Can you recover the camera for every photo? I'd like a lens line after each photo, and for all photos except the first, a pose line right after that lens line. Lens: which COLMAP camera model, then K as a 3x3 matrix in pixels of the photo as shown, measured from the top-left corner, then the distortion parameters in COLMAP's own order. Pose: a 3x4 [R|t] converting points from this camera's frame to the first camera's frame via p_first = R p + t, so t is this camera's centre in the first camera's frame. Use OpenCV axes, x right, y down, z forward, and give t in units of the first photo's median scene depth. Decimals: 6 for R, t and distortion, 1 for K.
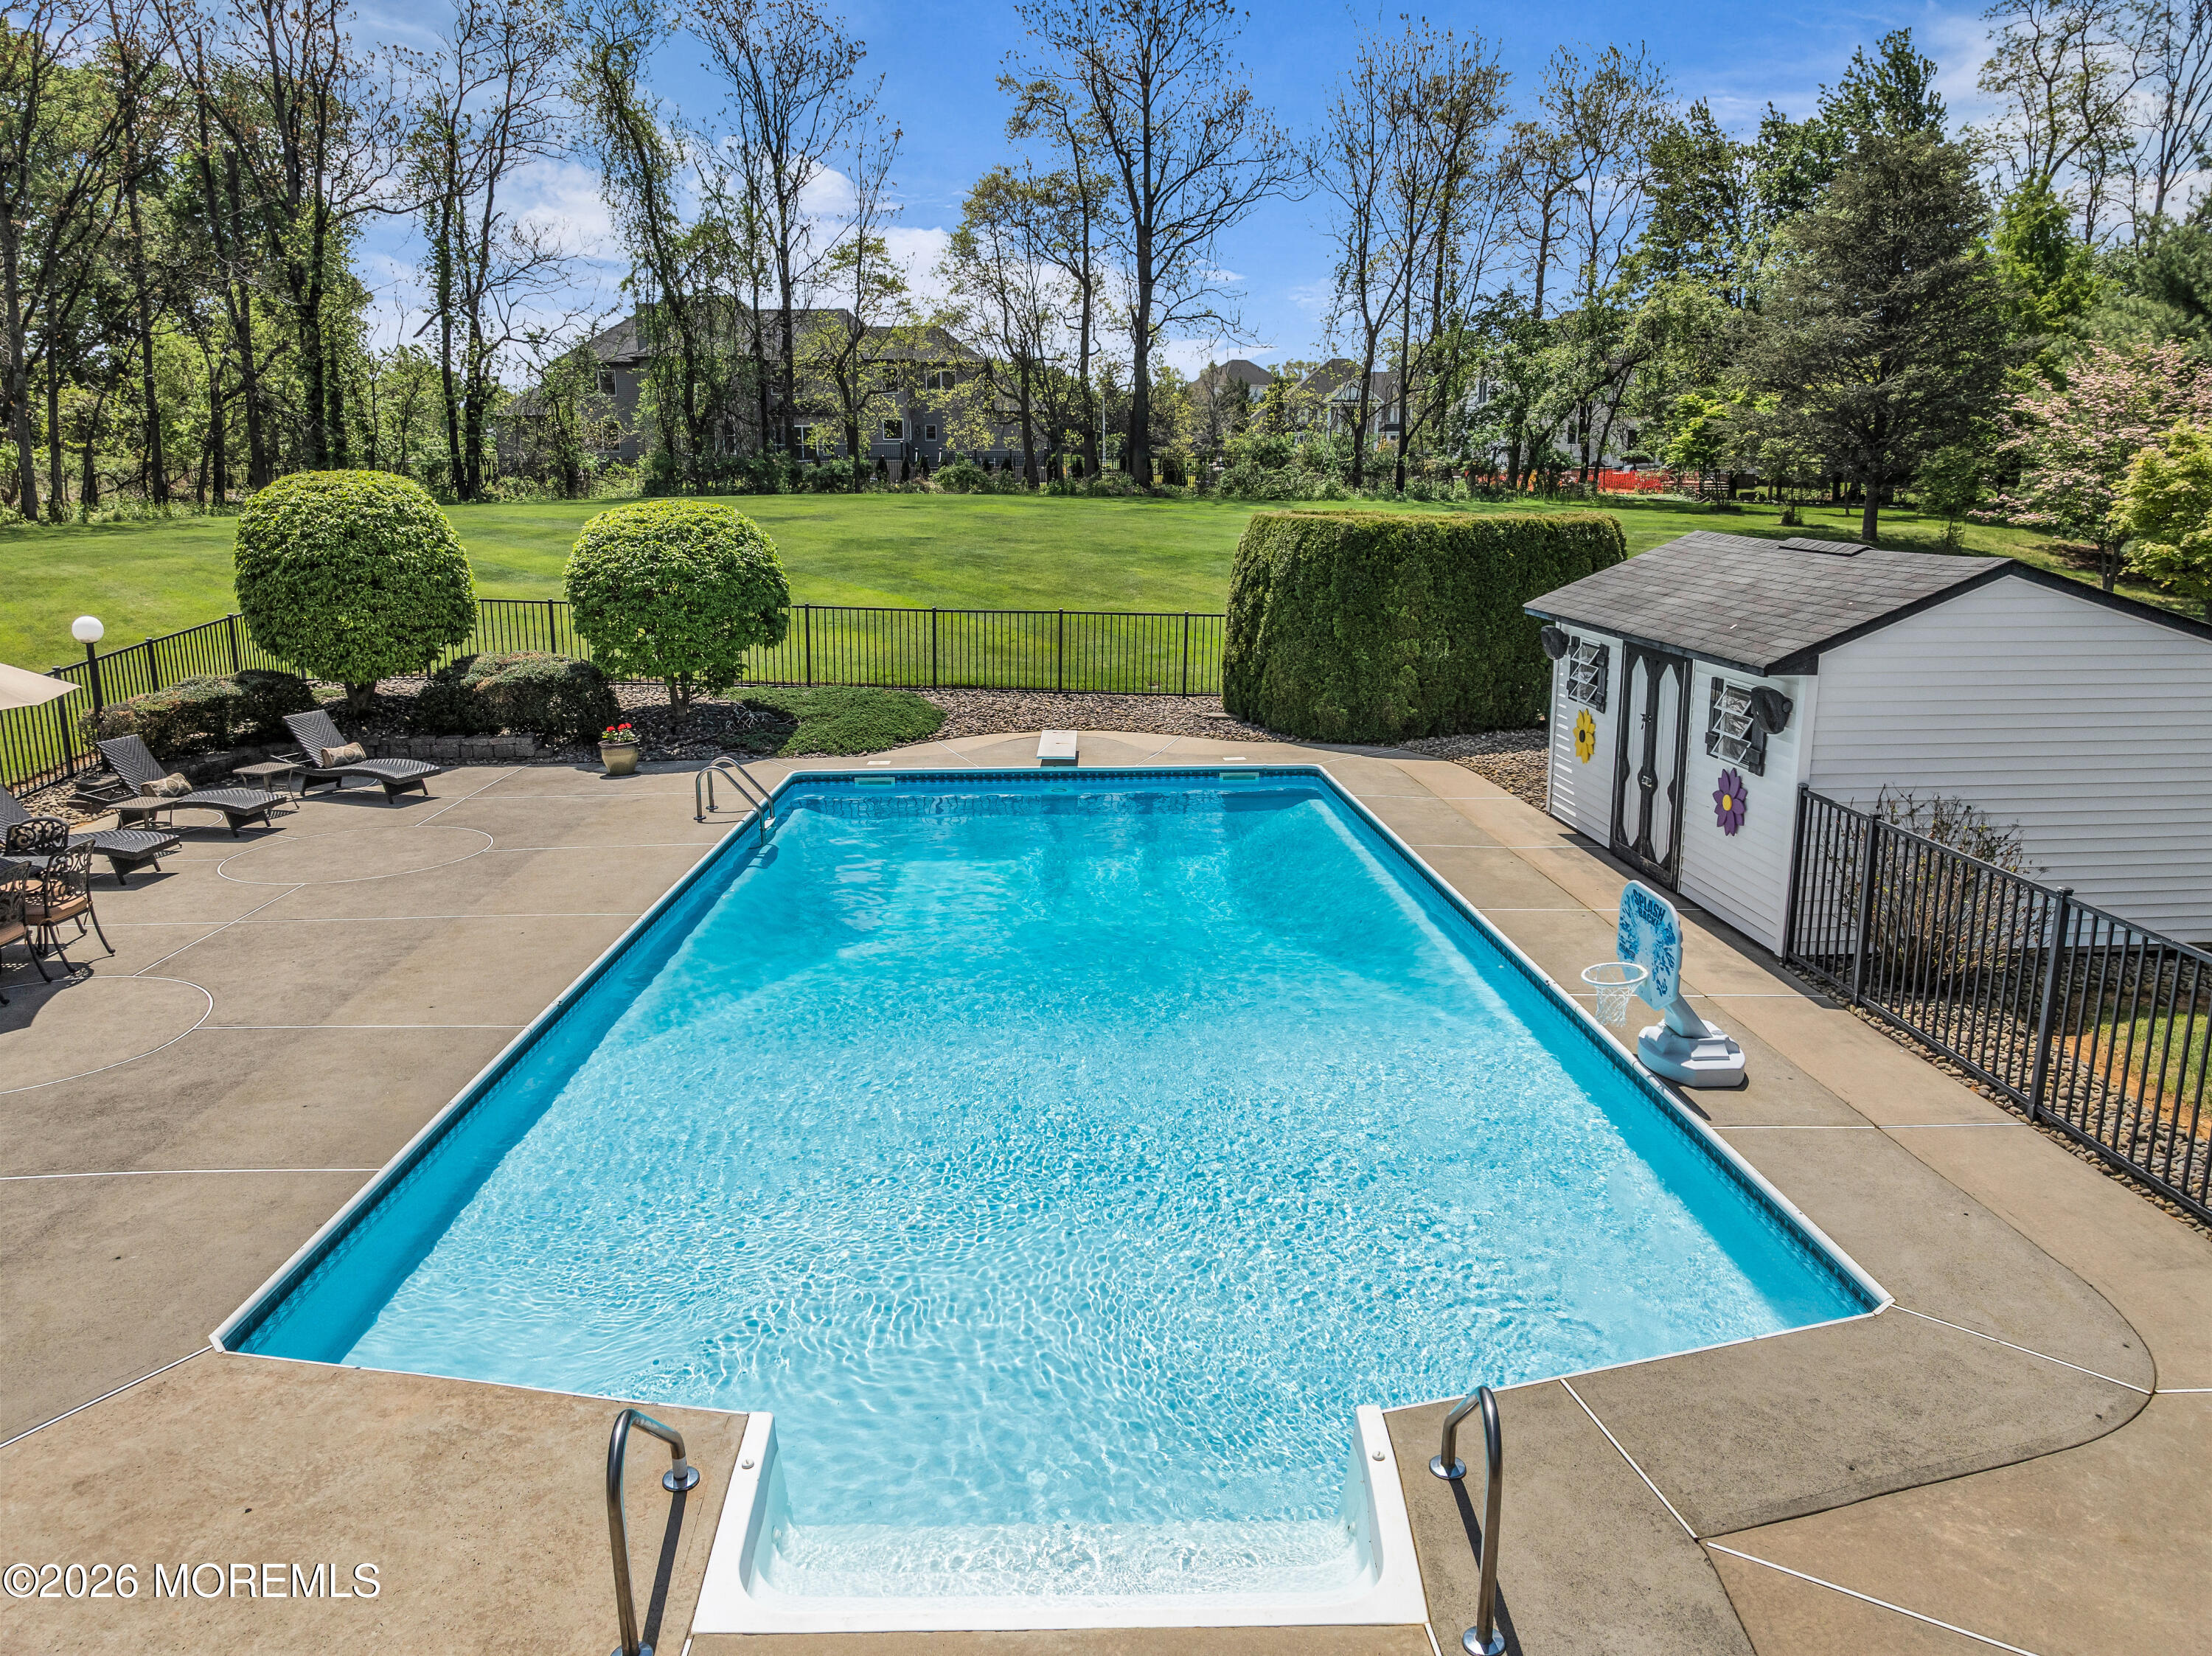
lens RADIAL K [[1555.4, 0, 1106.0], [0, 1555.4, 828.0], [0, 0, 1]] dist [-0.049802, 0.002457]
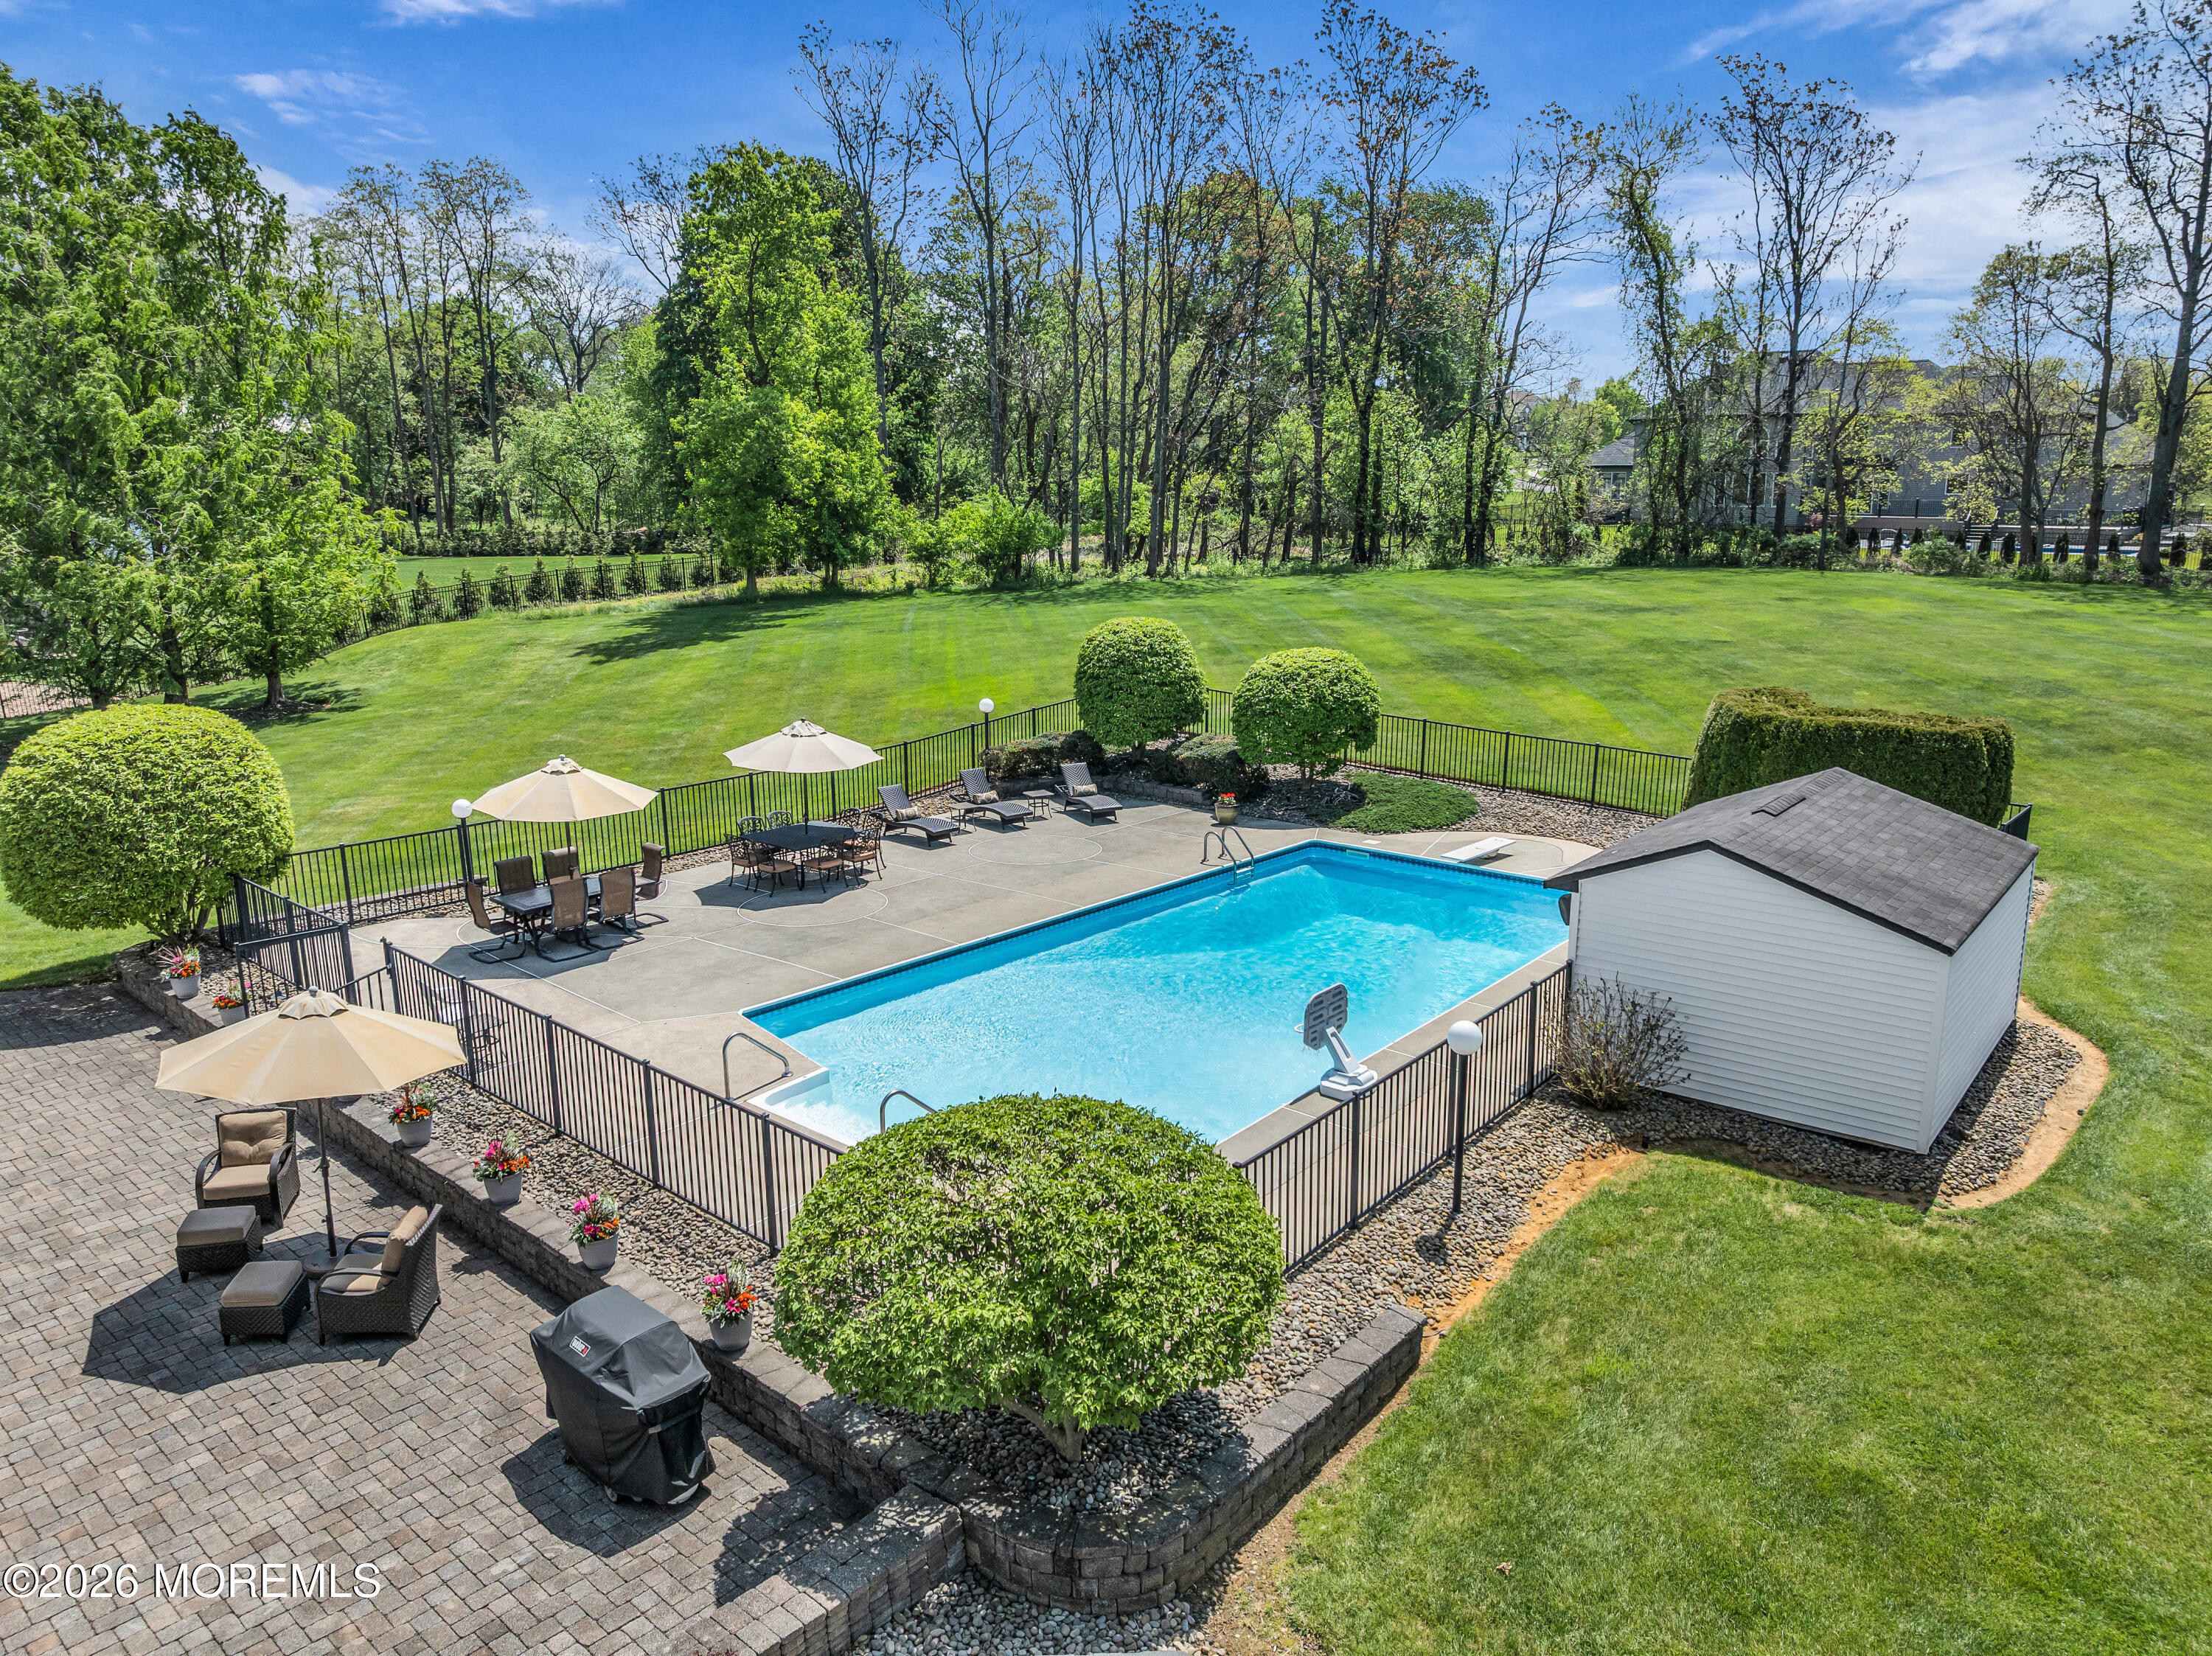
lens RADIAL K [[1555.4, 0, 1106.0], [0, 1555.4, 828.0], [0, 0, 1]] dist [-0.049802, 0.002457]
pose [[0.731727, 0.151529, -0.664541, 0.661178], [-0.148365, 0.987006, 0.061694, -0.109759], [0.665255, 0.053452, 0.744700, -0.287491]]
